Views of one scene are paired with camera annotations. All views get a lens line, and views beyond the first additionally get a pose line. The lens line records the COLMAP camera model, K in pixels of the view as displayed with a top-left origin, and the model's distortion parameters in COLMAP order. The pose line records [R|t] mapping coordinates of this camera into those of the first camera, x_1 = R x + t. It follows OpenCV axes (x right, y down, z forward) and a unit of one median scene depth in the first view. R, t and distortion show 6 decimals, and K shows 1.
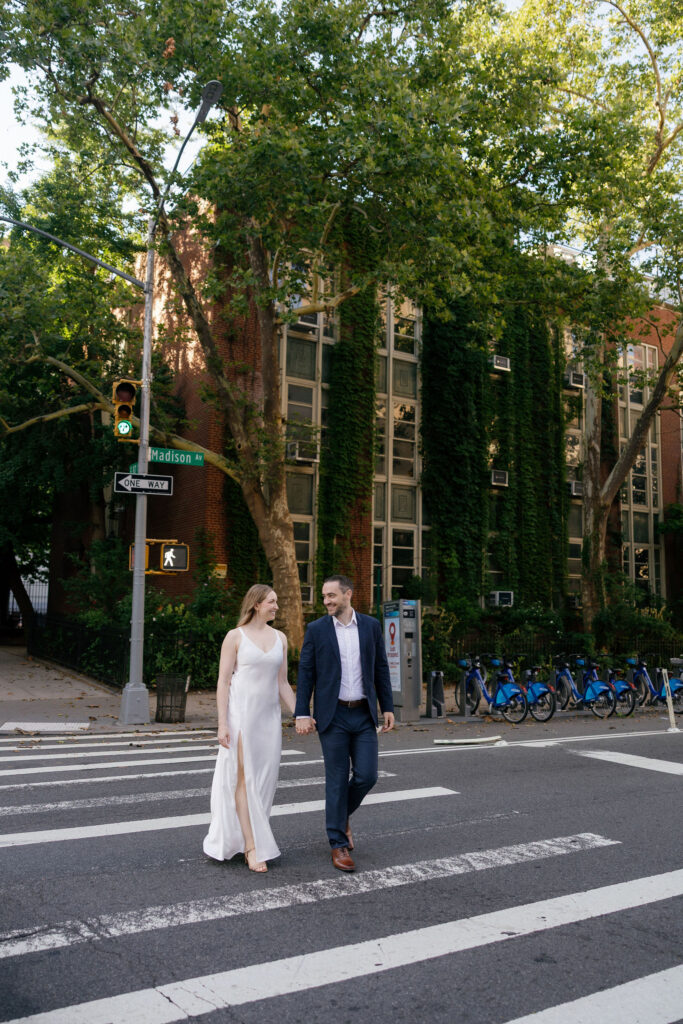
lens RADIAL K [[928.9, 0, 341.5], [0, 928.9, 512.0], [0, 0, 1]] dist [-0.014173, -0.006578]
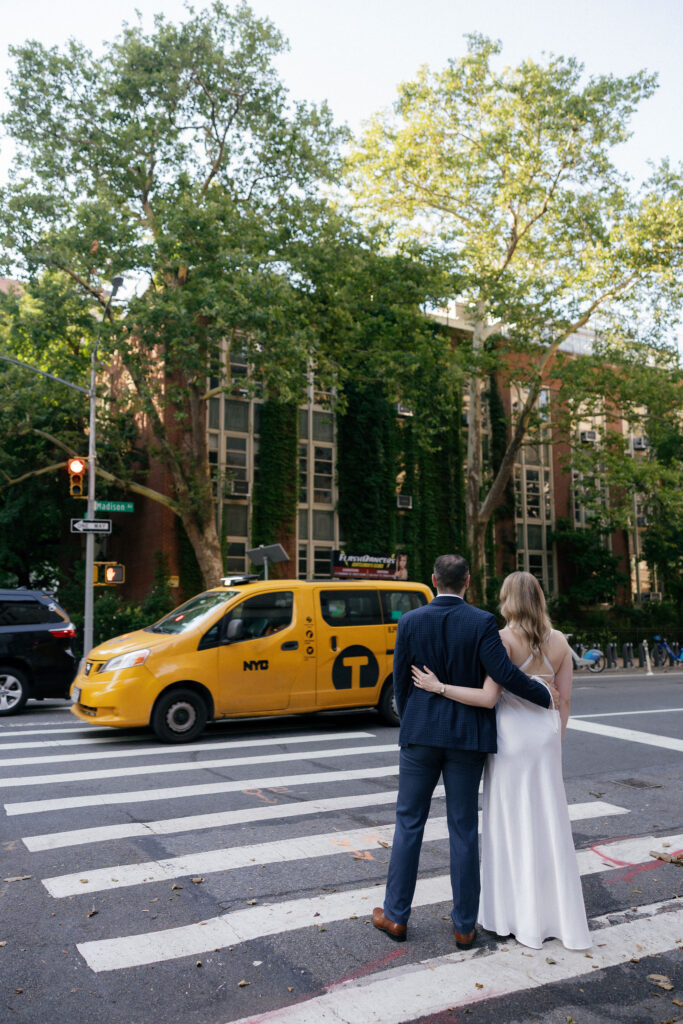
lens RADIAL K [[933.5, 0, 341.5], [0, 933.5, 512.0], [0, 0, 1]] dist [0.013765, 0.004473]
pose [[0.999006, -0.027062, -0.035423, 0.143881], [0.026833, 0.999616, -0.006943, -0.018220], [0.035597, 0.005986, 0.999348, -0.293554]]
